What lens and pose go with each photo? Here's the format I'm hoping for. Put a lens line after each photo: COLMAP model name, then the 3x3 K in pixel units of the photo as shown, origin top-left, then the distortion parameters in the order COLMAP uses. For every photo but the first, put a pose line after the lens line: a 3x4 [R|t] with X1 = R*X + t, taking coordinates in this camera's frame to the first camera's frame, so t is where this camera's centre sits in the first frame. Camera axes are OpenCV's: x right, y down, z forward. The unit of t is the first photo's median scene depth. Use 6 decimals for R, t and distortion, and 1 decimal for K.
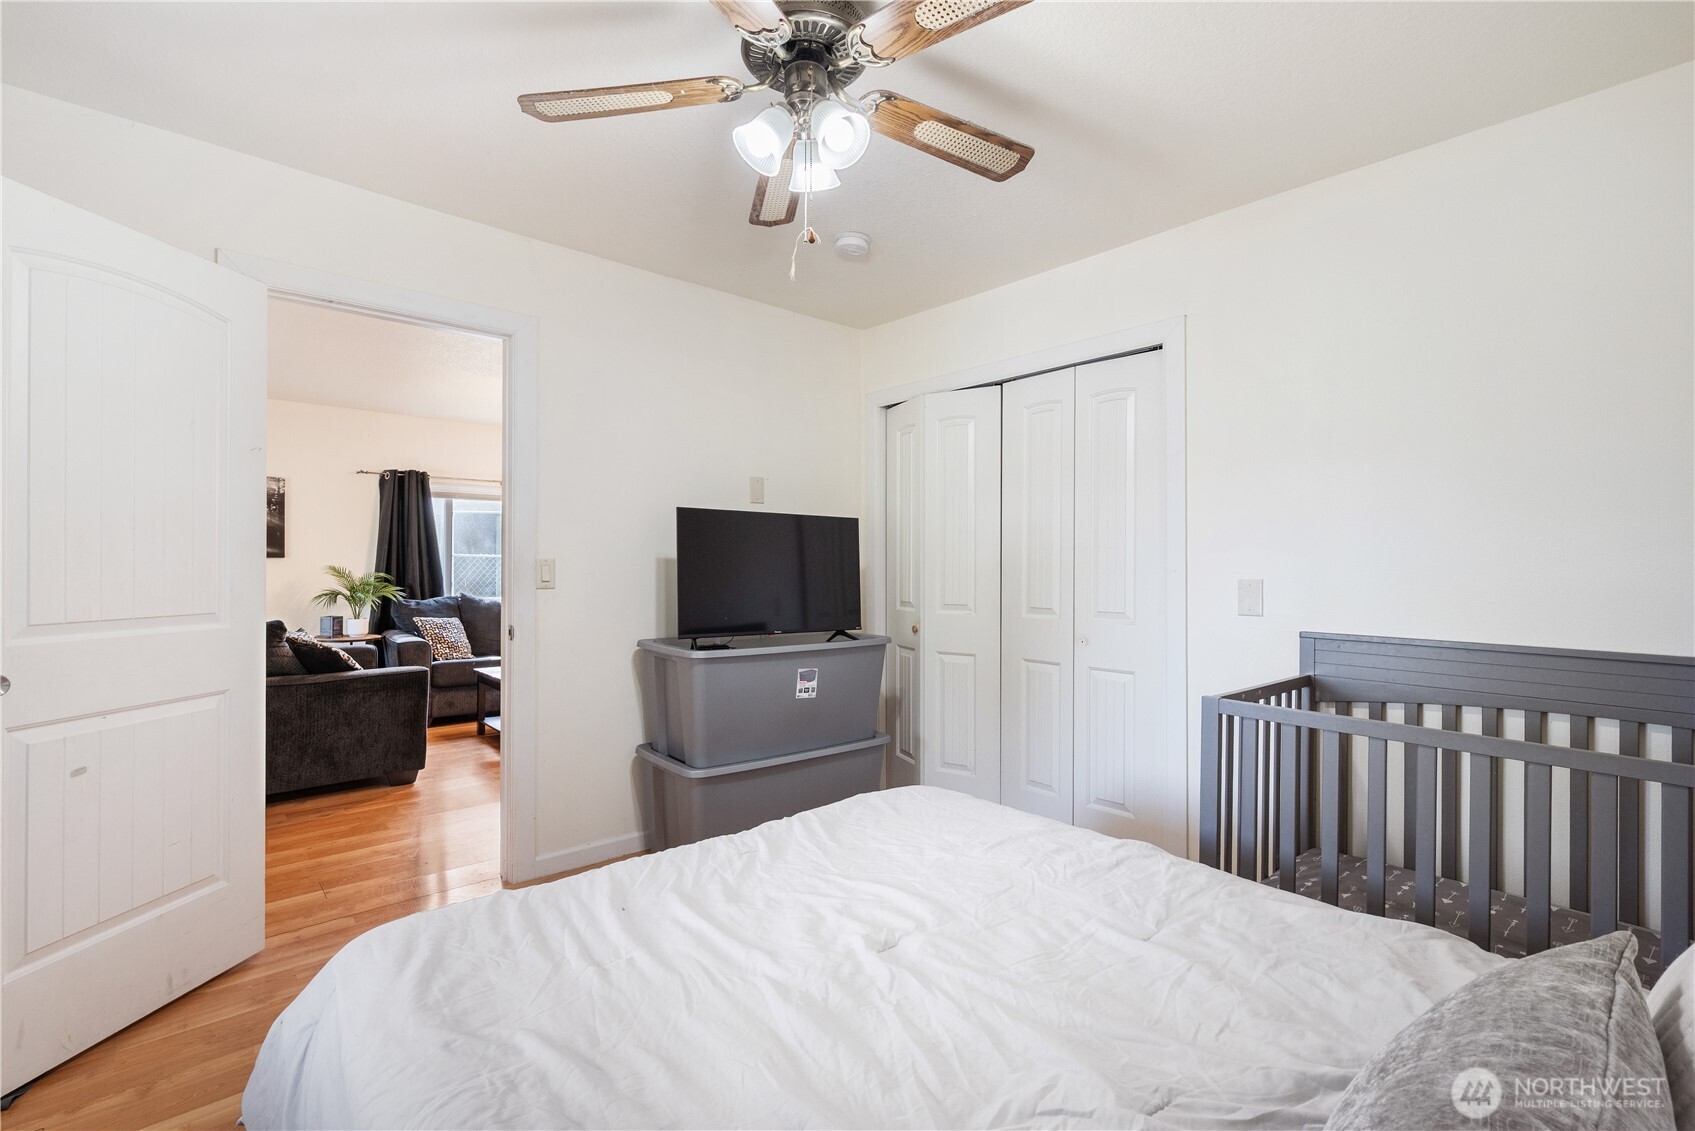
lens RADIAL K [[738.6, 0, 849.7], [0, 738.6, 562.5], [0, 0, 1]] dist [-0.002319, -0.000091]
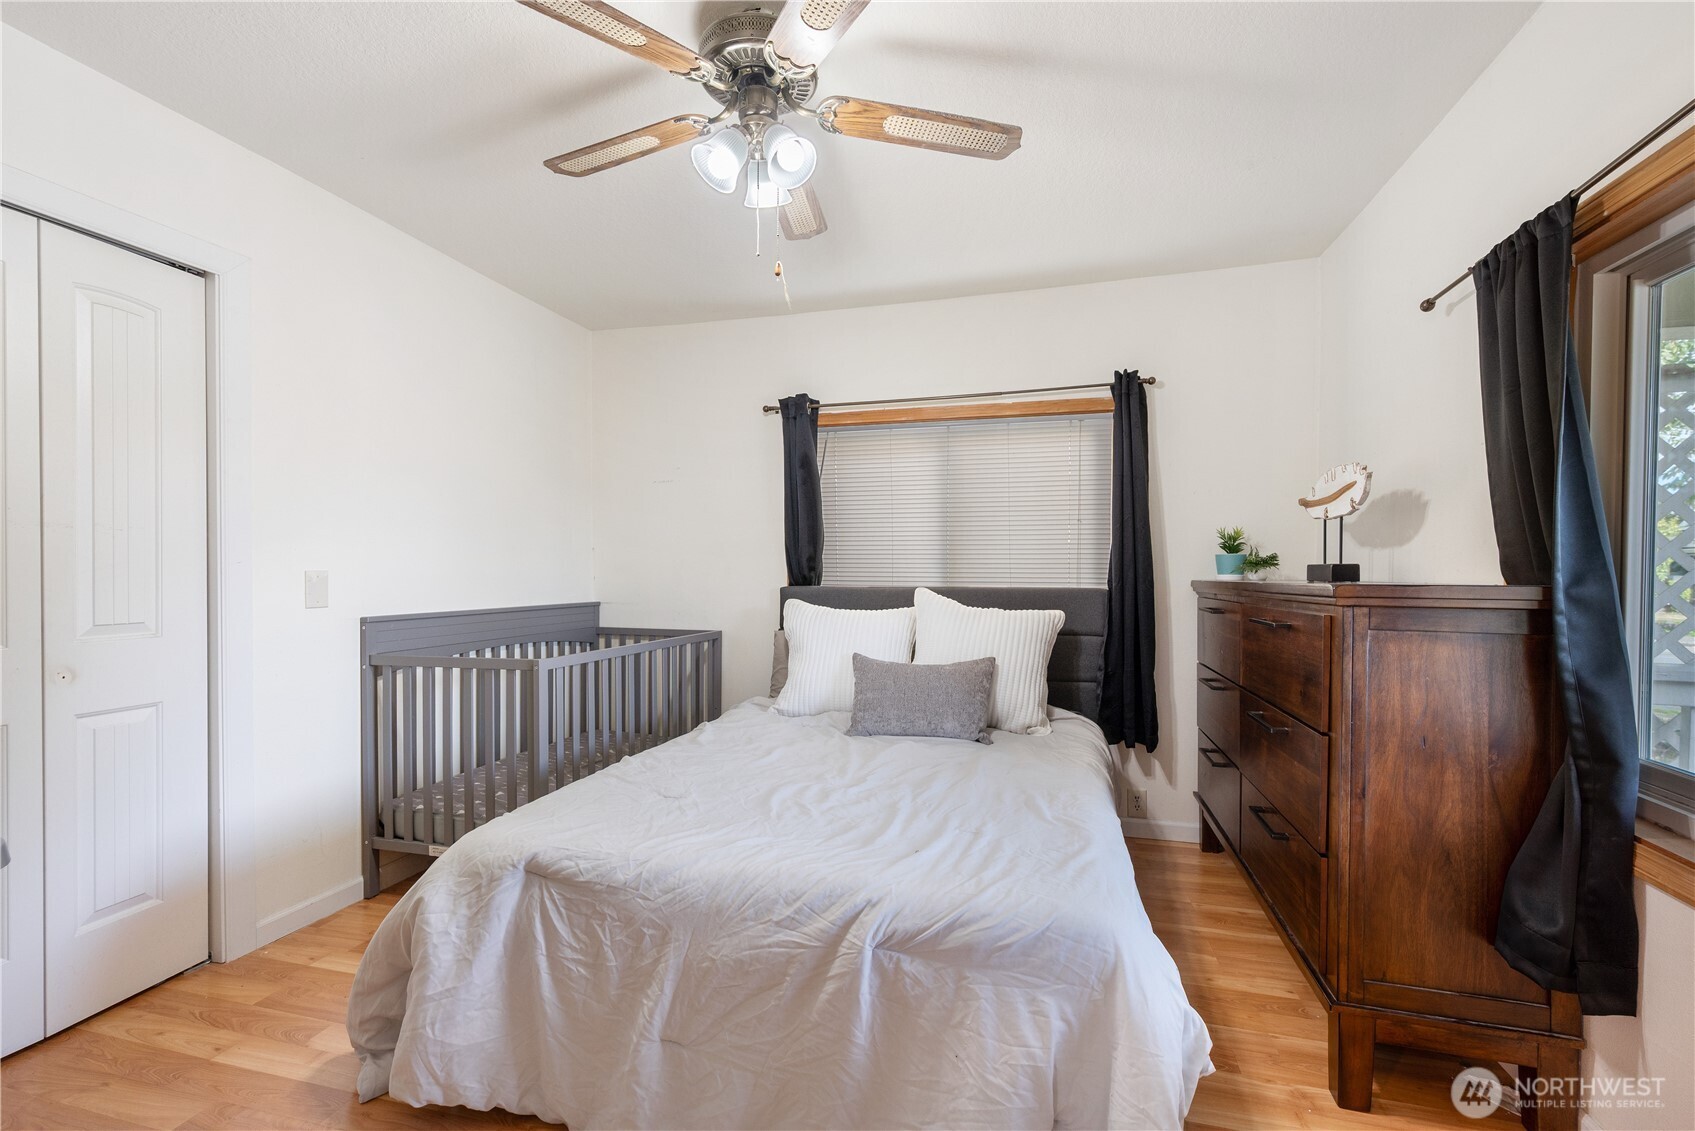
lens RADIAL K [[722.9, 0, 850.6], [0, 722.9, 571.7], [0, 0, 1]] dist [-0.000169, -0.000046]
pose [[-0.534068, -0.014920, 0.845310, -1.193200], [-0.008500, 0.999888, 0.012278, 0.013146], [-0.845399, -0.000628, -0.534136, 1.674630]]
